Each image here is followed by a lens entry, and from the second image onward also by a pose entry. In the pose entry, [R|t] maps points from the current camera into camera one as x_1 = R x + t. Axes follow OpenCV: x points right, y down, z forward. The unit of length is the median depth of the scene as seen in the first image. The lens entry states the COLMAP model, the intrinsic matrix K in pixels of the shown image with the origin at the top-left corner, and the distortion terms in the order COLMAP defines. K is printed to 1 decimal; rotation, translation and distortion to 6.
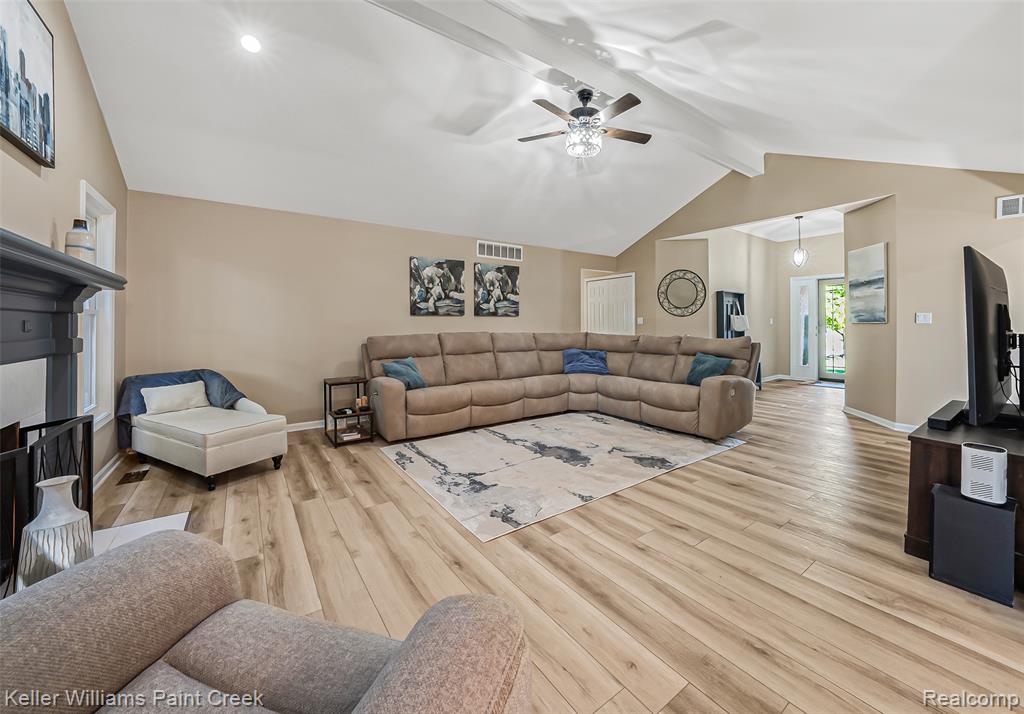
lens RADIAL K [[401.5, 0, 549.2], [0, 401.5, 326.6], [0, 0, 1]] dist [0.001093, 0.000022]
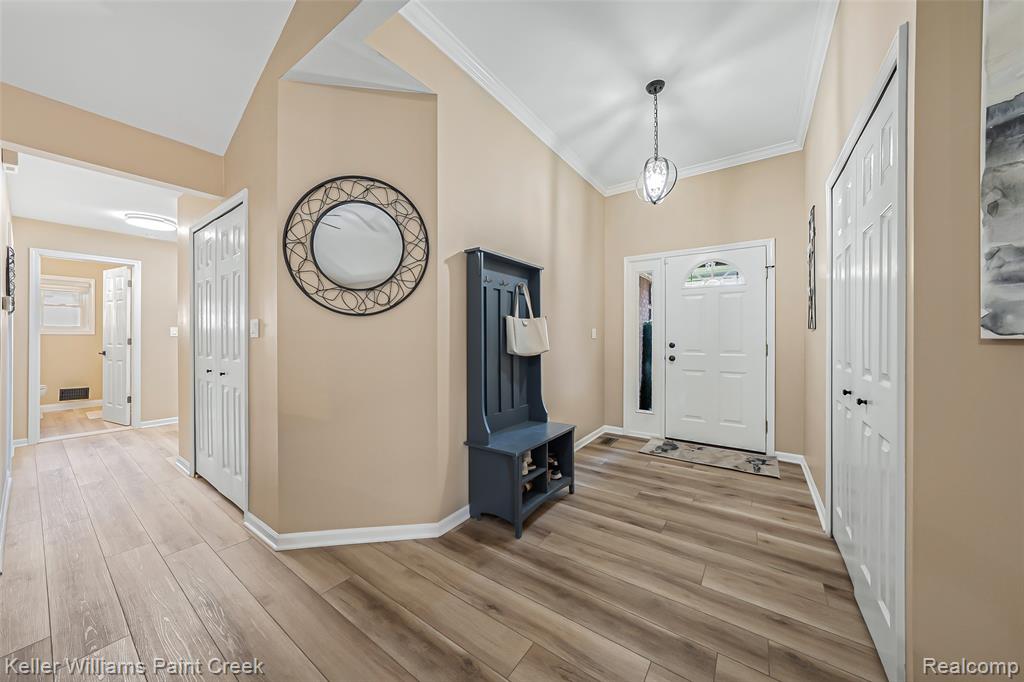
lens RADIAL K [[356.8, 0, 510.9], [0, 356.8, 340.2], [0, 0, 1]] dist [0.001426, 0.000197]
pose [[0.959456, 0.002676, 0.281844, 0.367417], [-0.002695, 0.999996, -0.000321, -0.005247], [-0.281844, -0.000452, 0.959460, 0.677159]]
